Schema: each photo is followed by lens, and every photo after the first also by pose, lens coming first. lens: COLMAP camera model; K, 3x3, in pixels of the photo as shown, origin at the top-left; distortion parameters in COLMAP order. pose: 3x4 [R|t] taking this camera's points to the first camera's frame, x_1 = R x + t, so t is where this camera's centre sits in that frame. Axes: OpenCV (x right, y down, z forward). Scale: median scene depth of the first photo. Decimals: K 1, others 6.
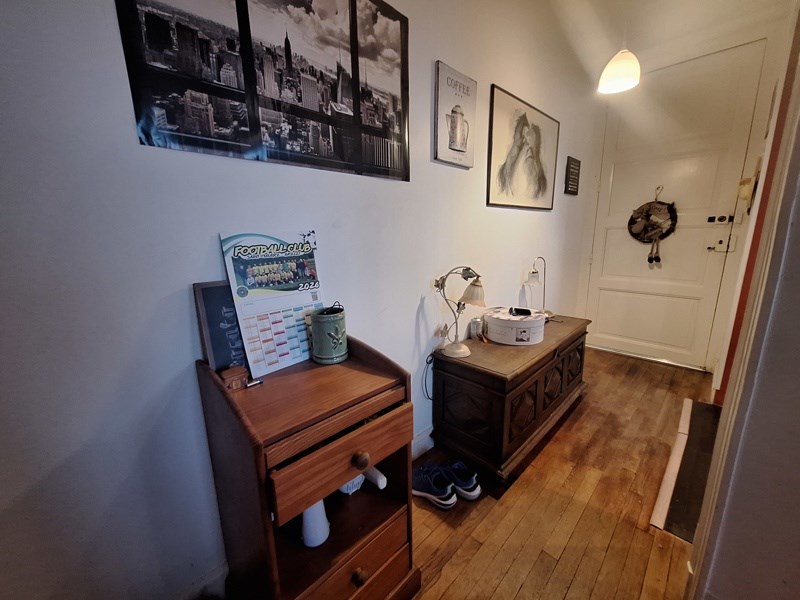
lens RADIAL K [[314.0, 0, 400.0], [0, 314.0, 300.1], [0, 0, 1]] dist [0.001186, 0.000083]
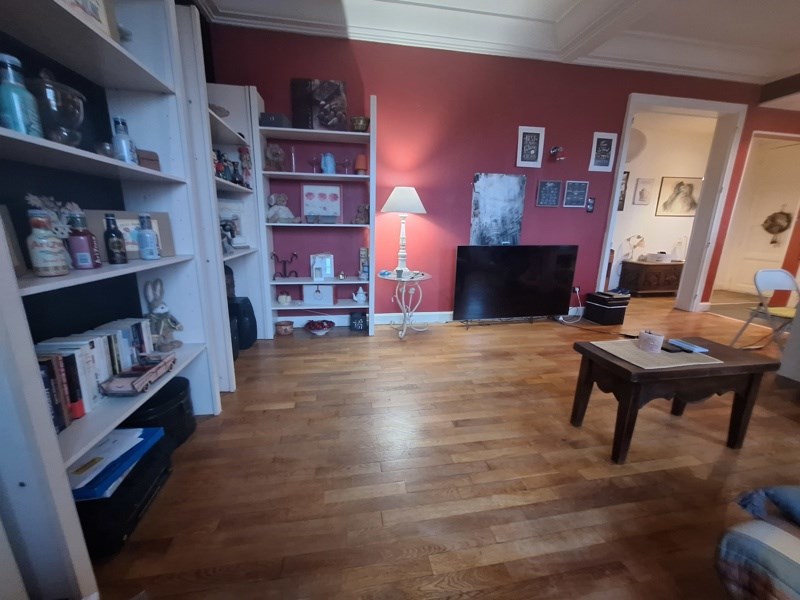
lens RADIAL K [[314.0, 0, 398.8], [0, 314.0, 295.4], [0, 0, 1]] dist [0.001186, 0.000083]
pose [[0.824231, 0.151061, -0.545733, 0.017683], [-0.141971, 0.988106, 0.059090, 0.545775], [0.548168, 0.028775, 0.835873, -2.506589]]
